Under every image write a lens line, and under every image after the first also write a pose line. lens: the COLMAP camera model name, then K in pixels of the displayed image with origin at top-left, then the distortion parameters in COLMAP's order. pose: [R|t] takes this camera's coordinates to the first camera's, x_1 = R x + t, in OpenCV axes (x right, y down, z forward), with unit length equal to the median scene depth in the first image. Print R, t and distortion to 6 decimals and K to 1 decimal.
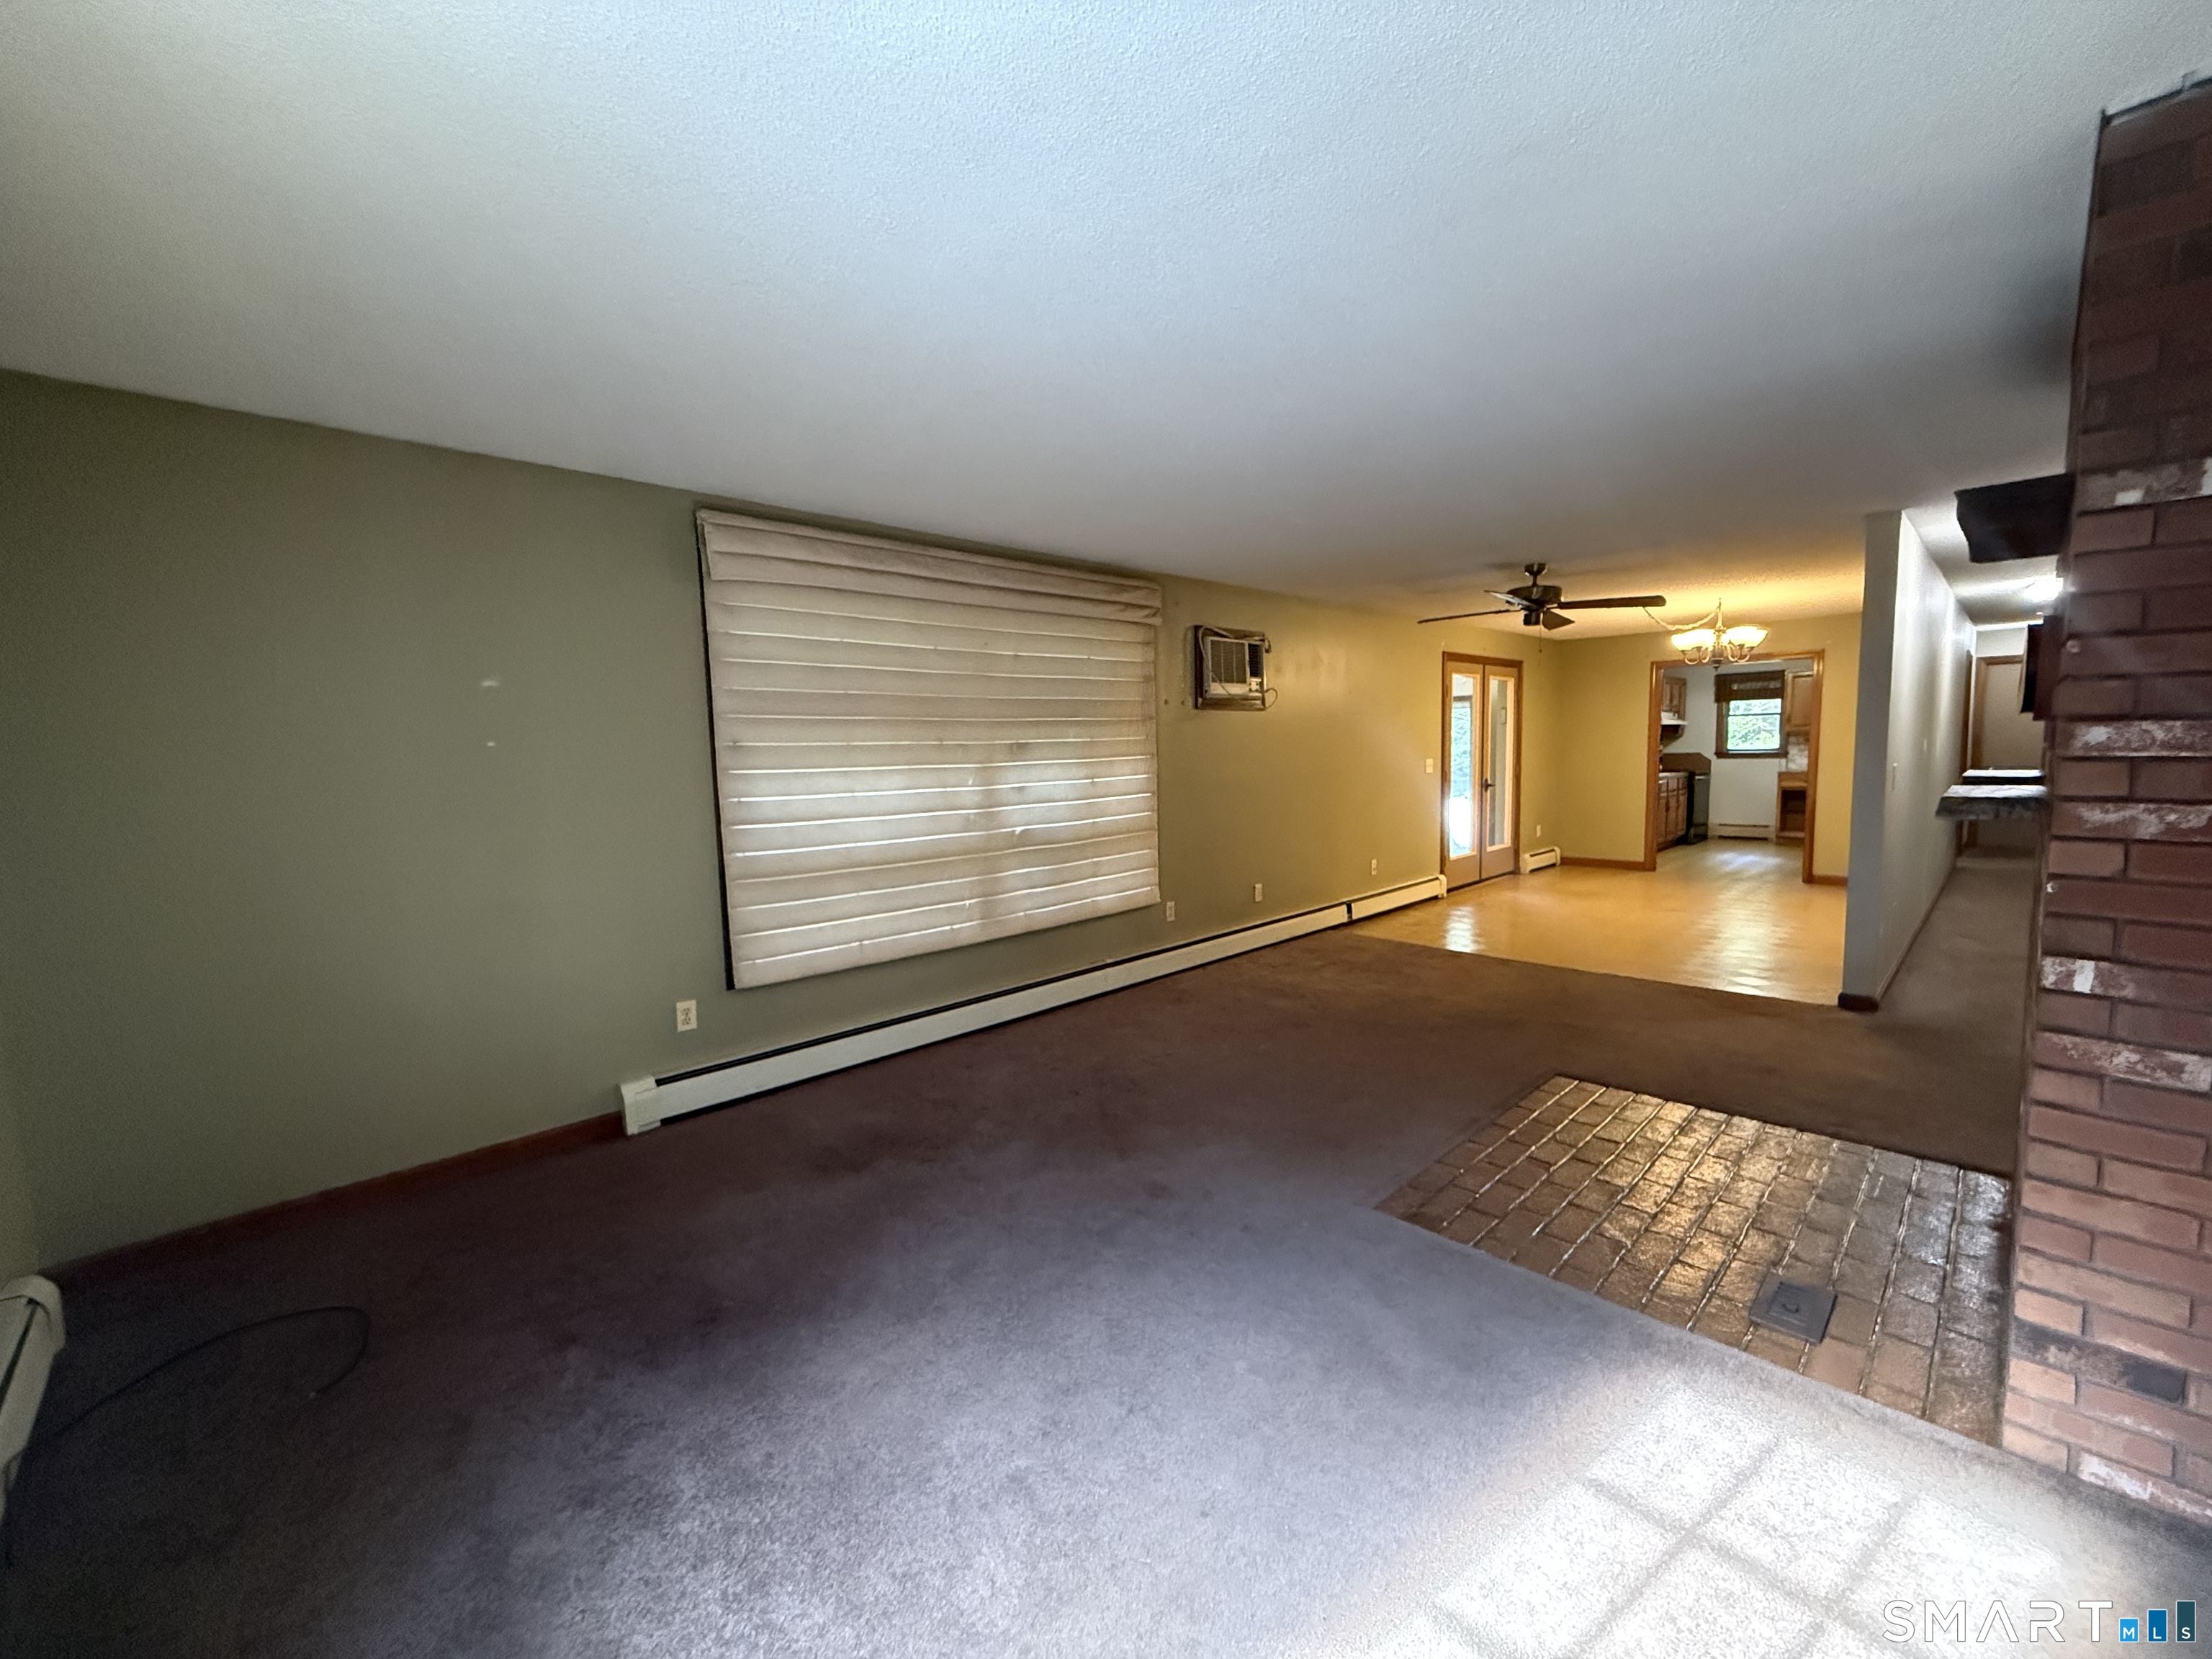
lens RADIAL K [[879.4, 0, 1109.0], [0, 879.4, 832.9], [0, 0, 1]] dist [0.000638, -0.000822]
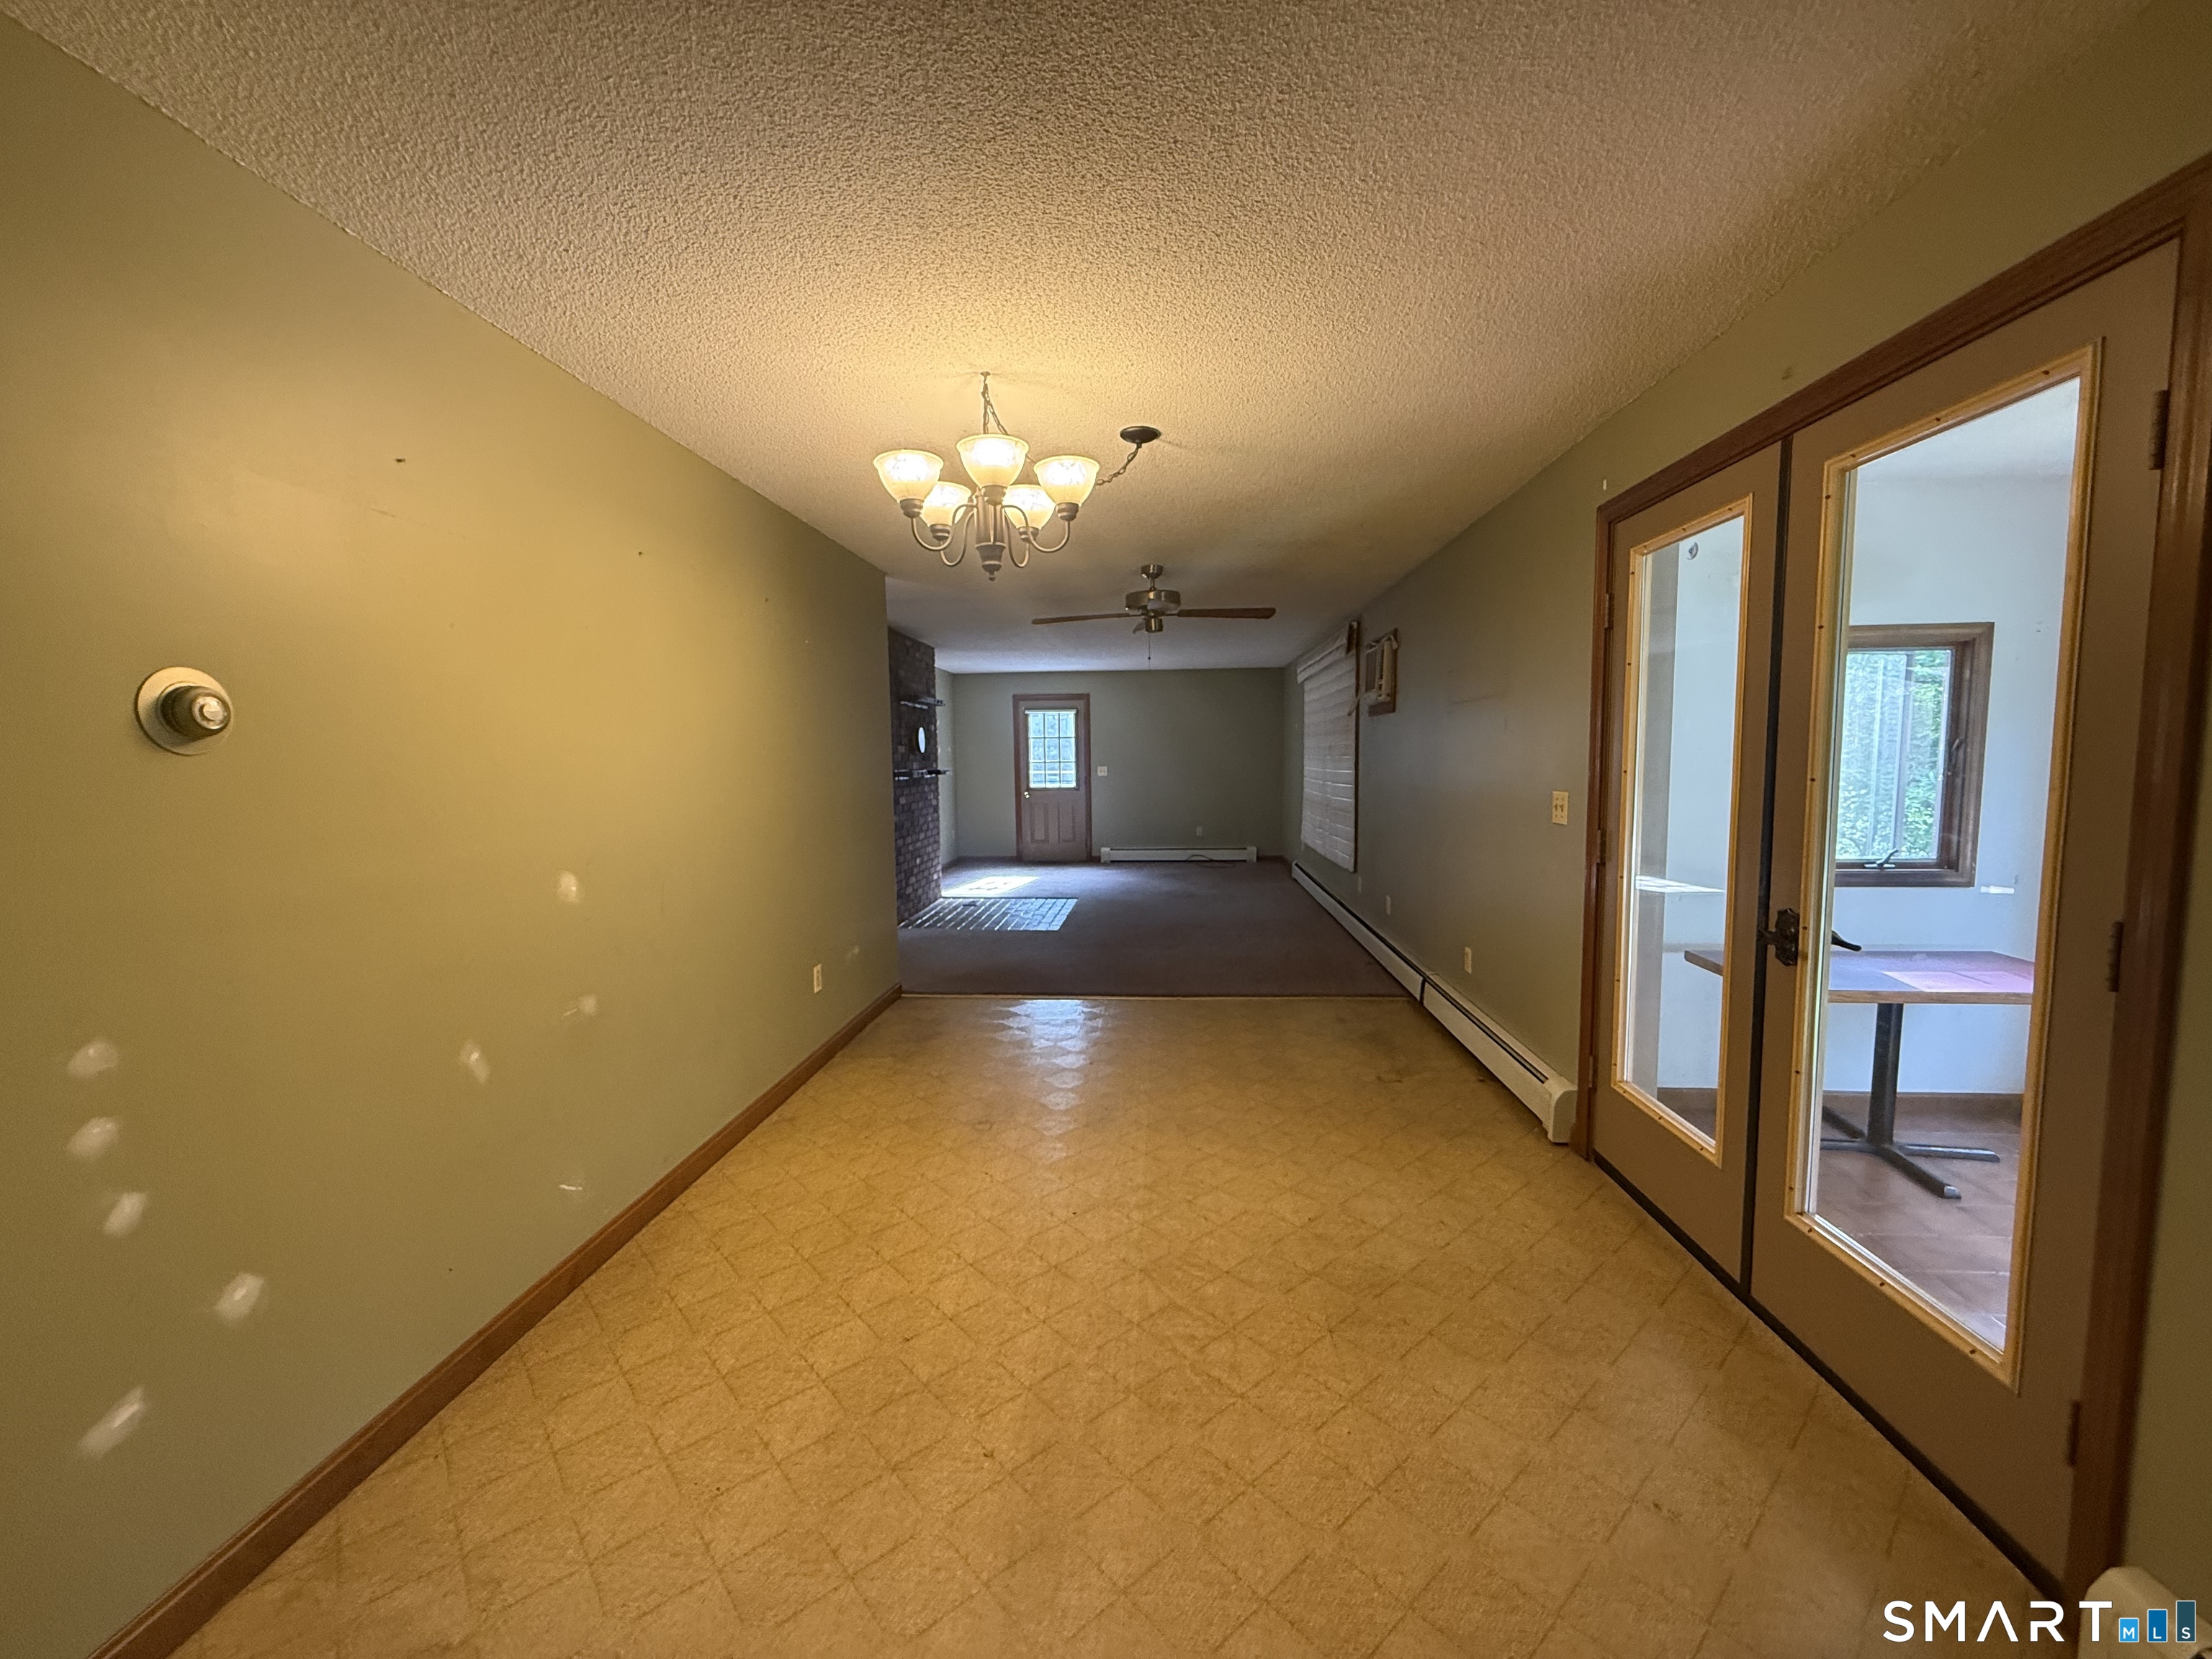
lens RADIAL K [[879.4, 0, 1110.0], [0, 879.4, 828.7], [0, 0, 1]] dist [0.000638, -0.000822]
pose [[-0.739055, 0.092103, -0.667319, 1.188352], [-0.032104, 0.984668, 0.171459, -0.193606], [0.672880, 0.148141, -0.724767, 1.720118]]
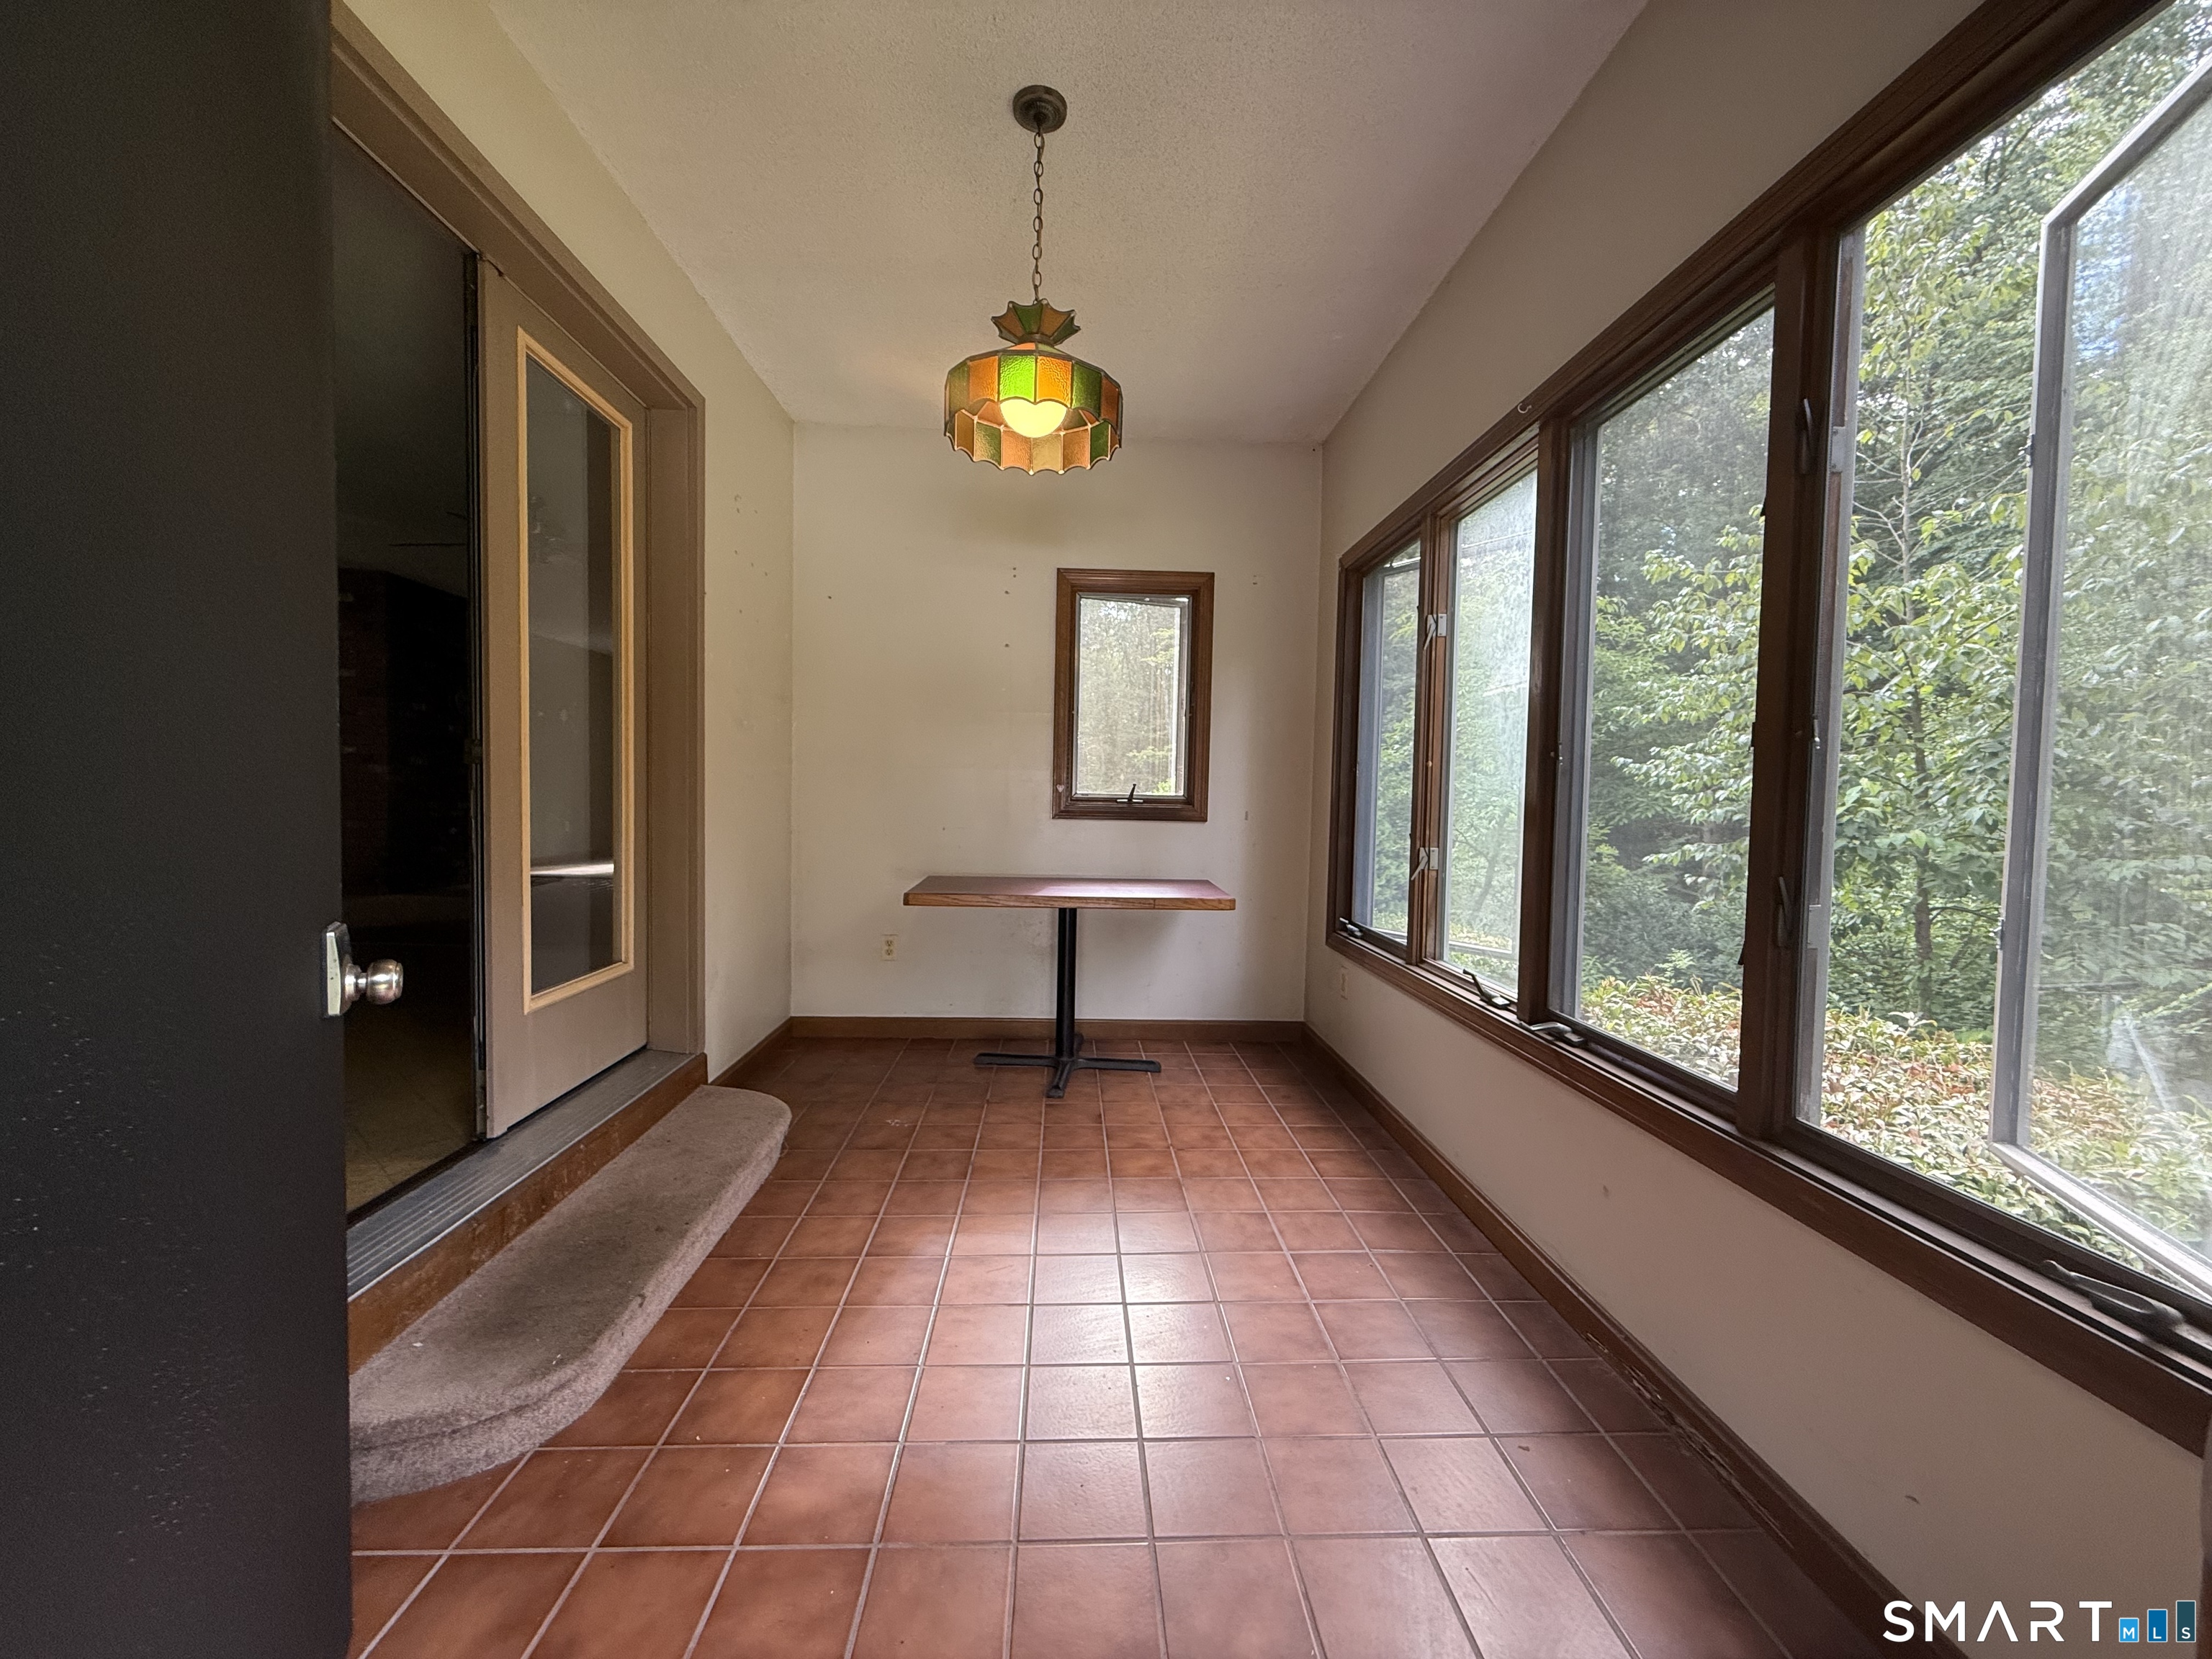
lens RADIAL K [[879.4, 0, 1104.2], [0, 879.4, 834.8], [0, 0, 1]] dist [0.000638, -0.000822]
pose [[-0.656397, 0.058315, -0.752158, 0.825323], [-0.062560, 0.989367, 0.131301, -0.128937], [0.751817, 0.133241, -0.645769, 2.105156]]
